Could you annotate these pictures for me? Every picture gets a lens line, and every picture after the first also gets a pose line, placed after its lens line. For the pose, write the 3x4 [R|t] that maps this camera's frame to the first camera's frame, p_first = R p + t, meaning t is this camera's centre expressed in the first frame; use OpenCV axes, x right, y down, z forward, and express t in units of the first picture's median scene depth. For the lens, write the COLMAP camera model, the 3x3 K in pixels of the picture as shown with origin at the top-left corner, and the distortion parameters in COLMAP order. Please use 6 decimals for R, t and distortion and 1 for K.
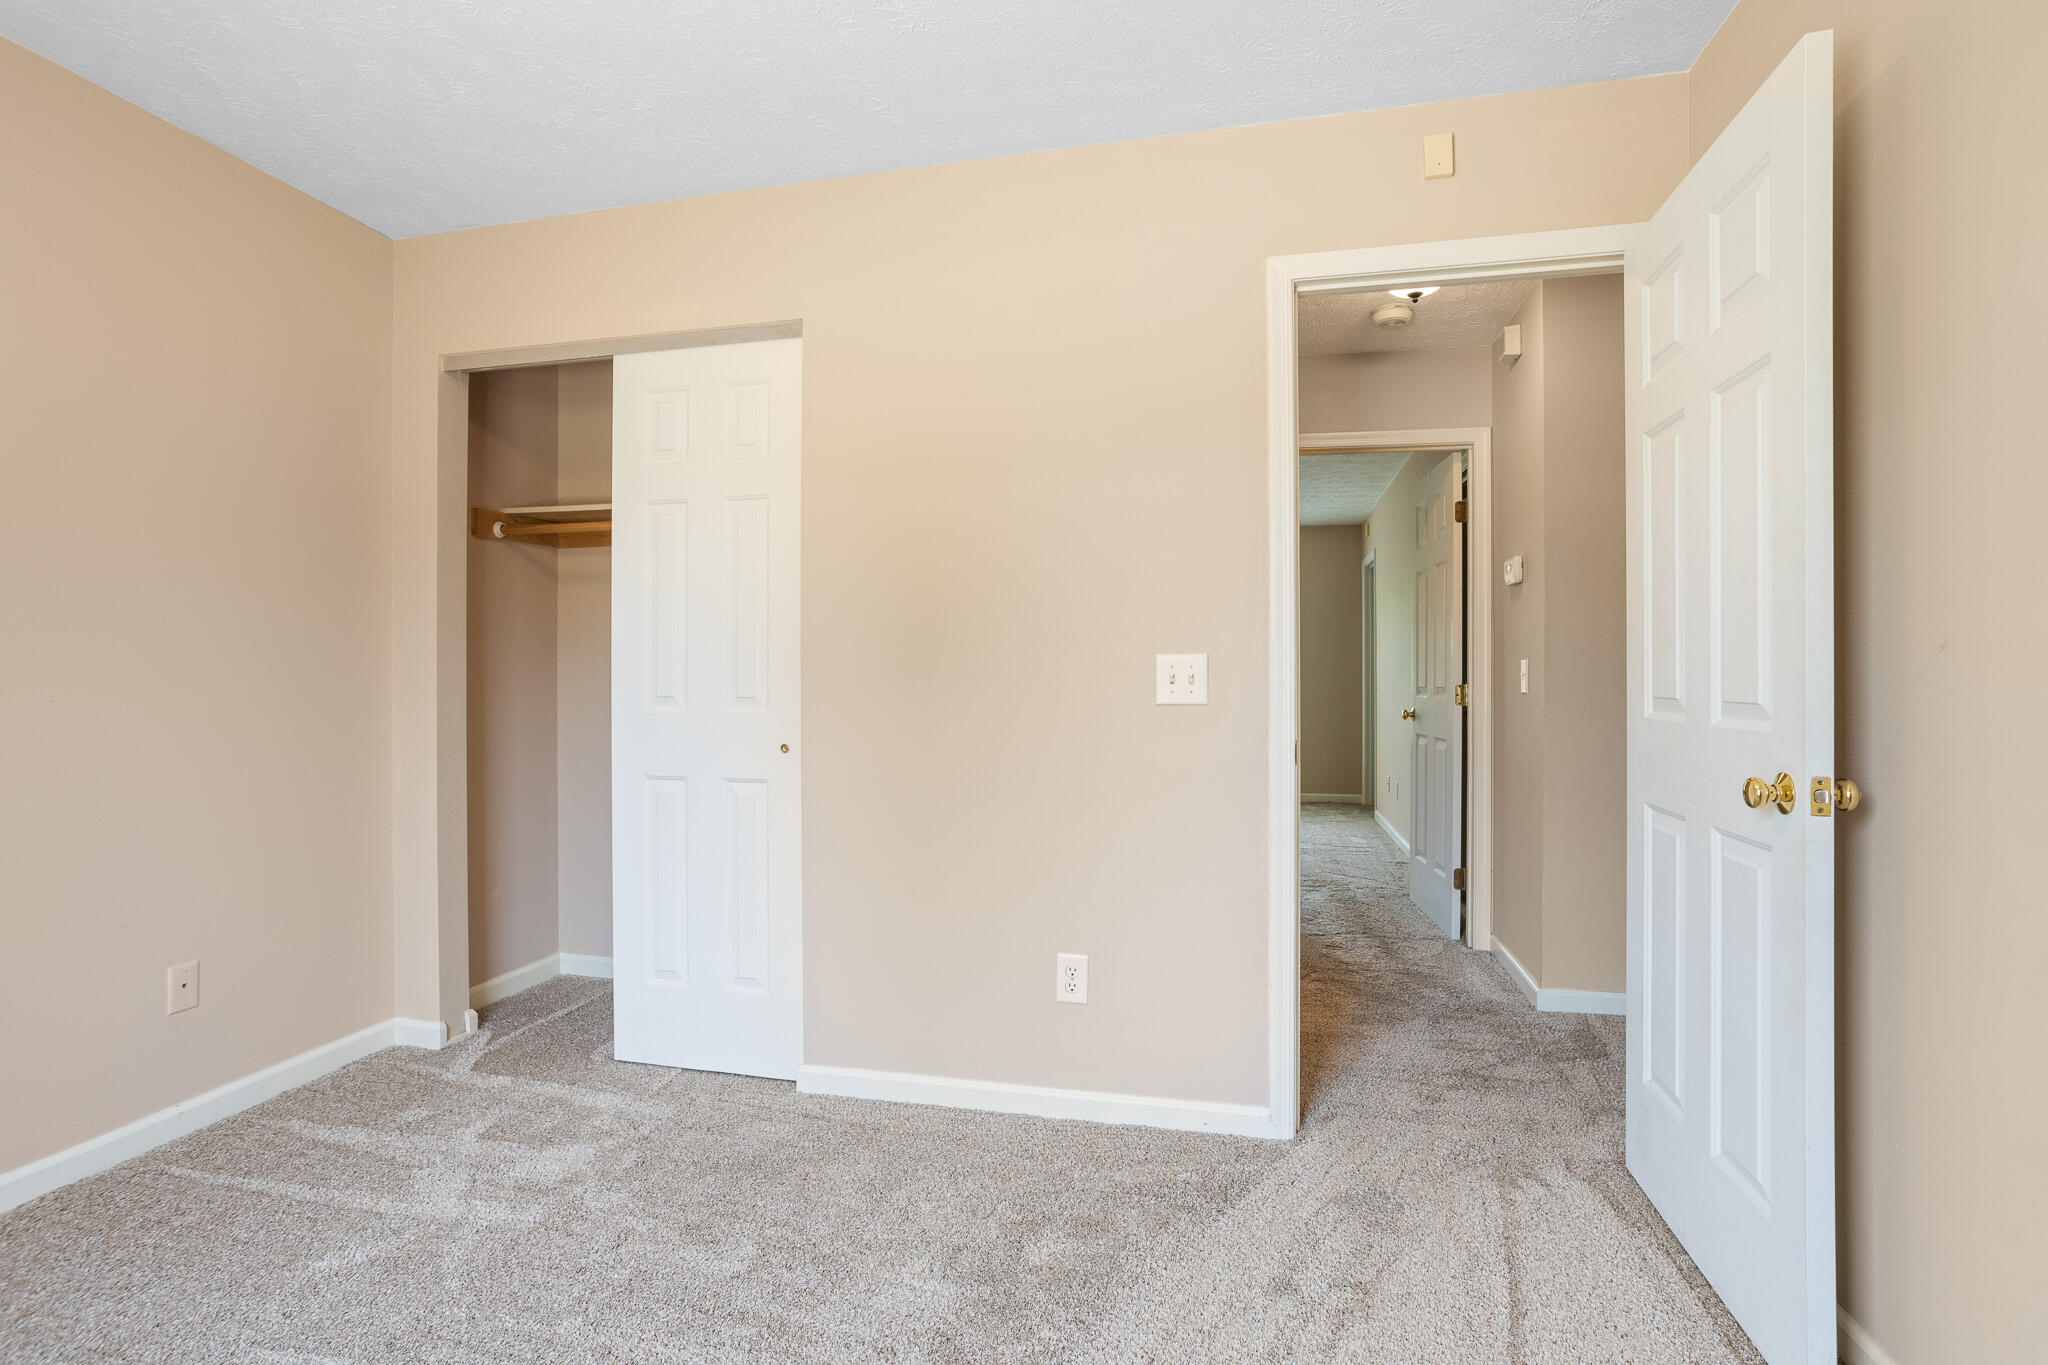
lens RADIAL K [[983.0, 0, 1031.2], [0, 983.0, 678.3], [0, 0, 1]] dist [-0.035373, 0.011283]
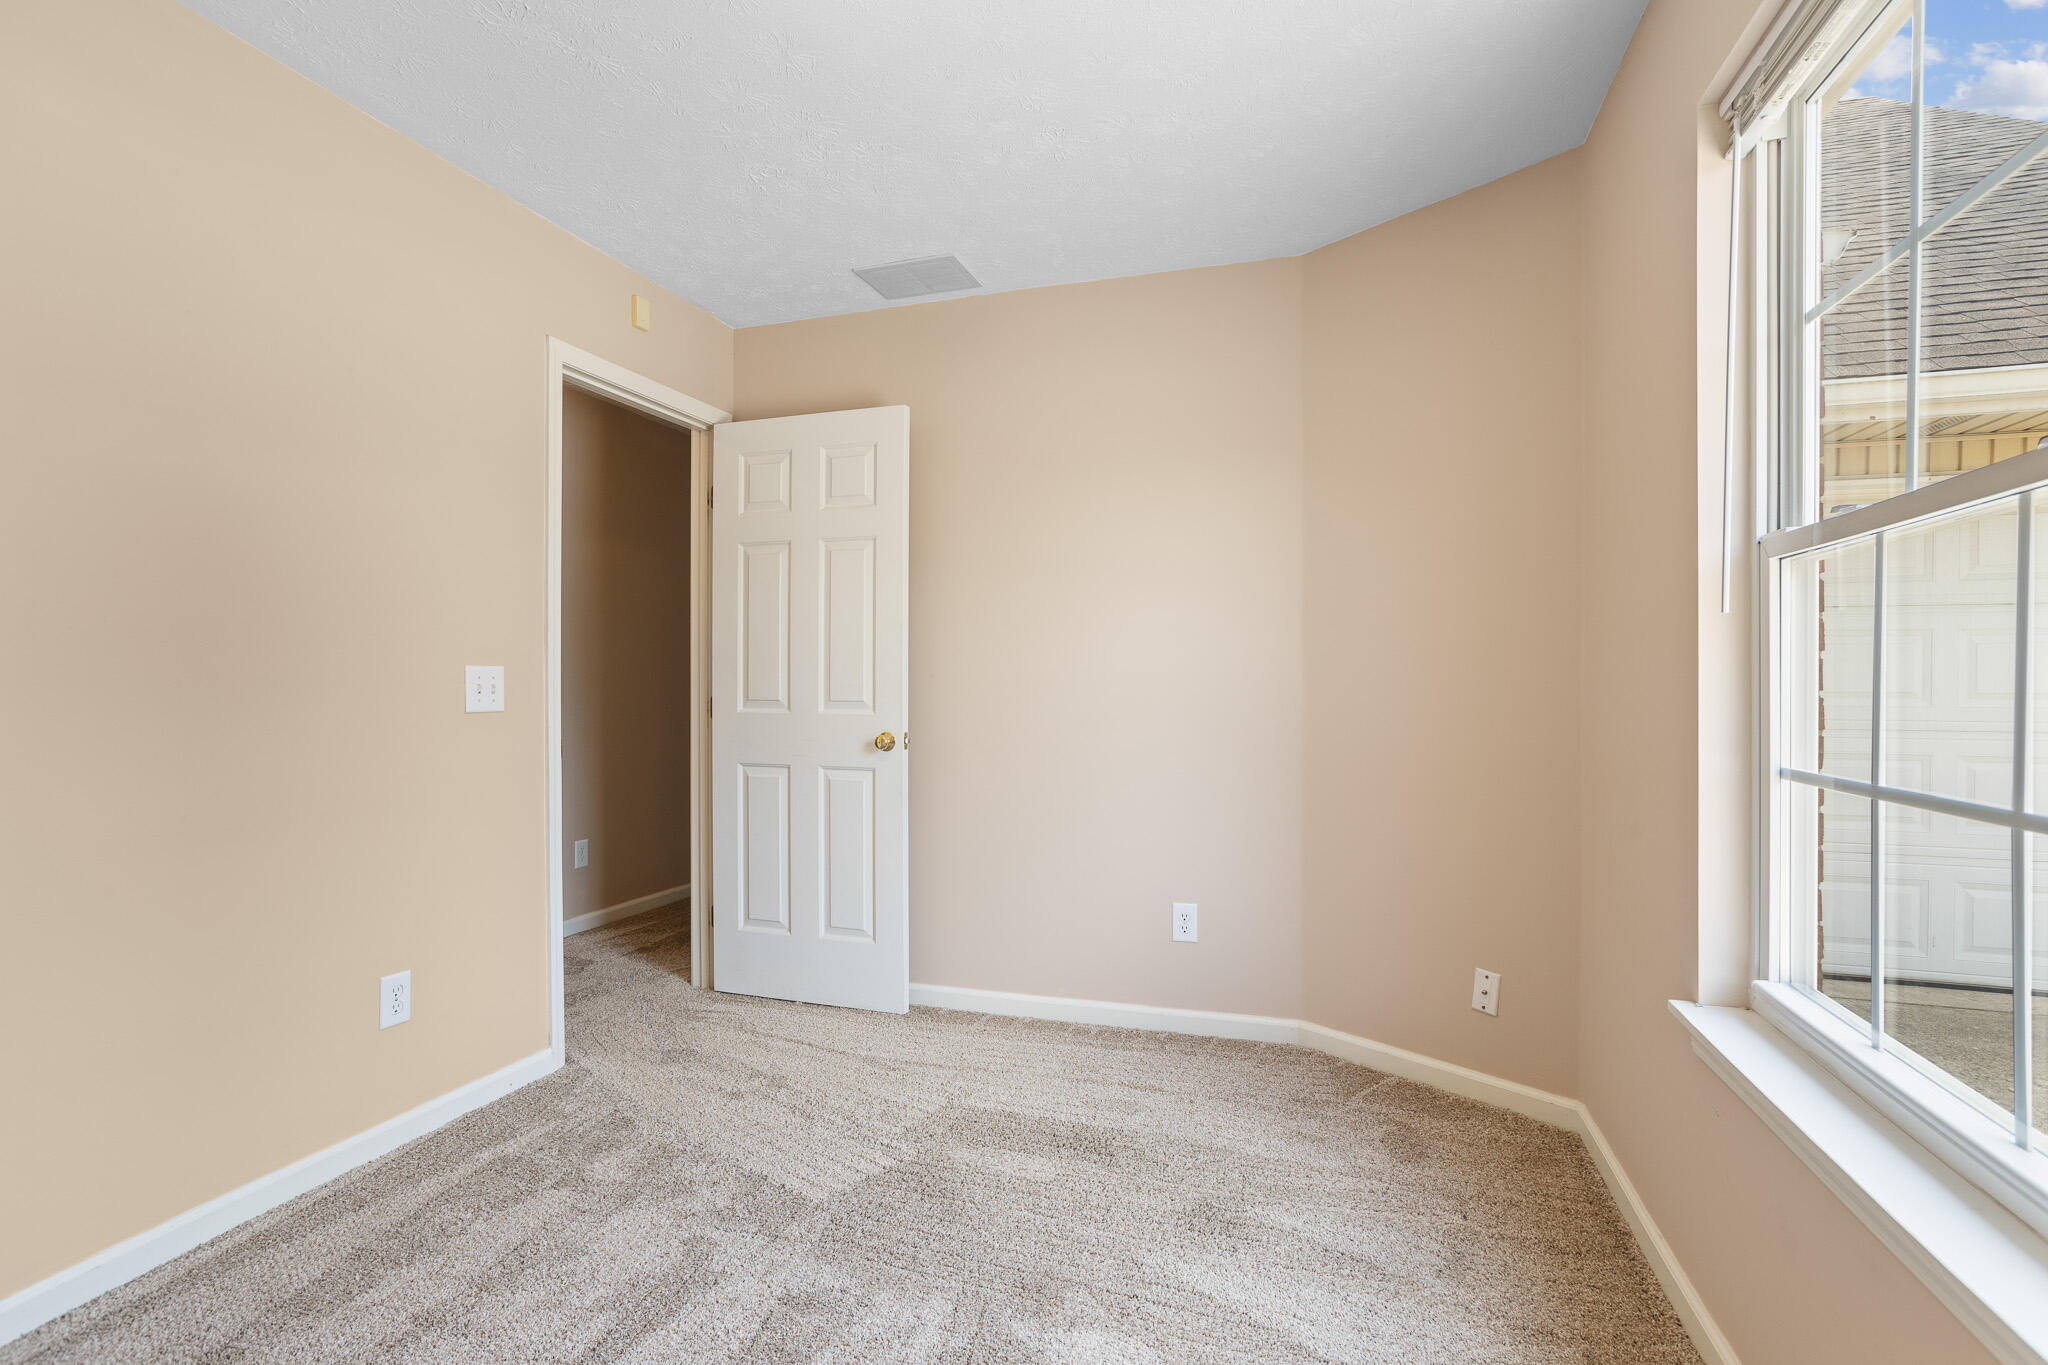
lens RADIAL K [[983.0, 0, 1022.3], [0, 983.0, 688.7], [0, 0, 1]] dist [-0.035373, 0.011283]
pose [[0.087018, 0.000412, 0.996207, -0.877272], [-0.003201, 0.999995, -0.000134, -0.001433], [-0.996202, -0.003177, 0.087019, 0.312218]]
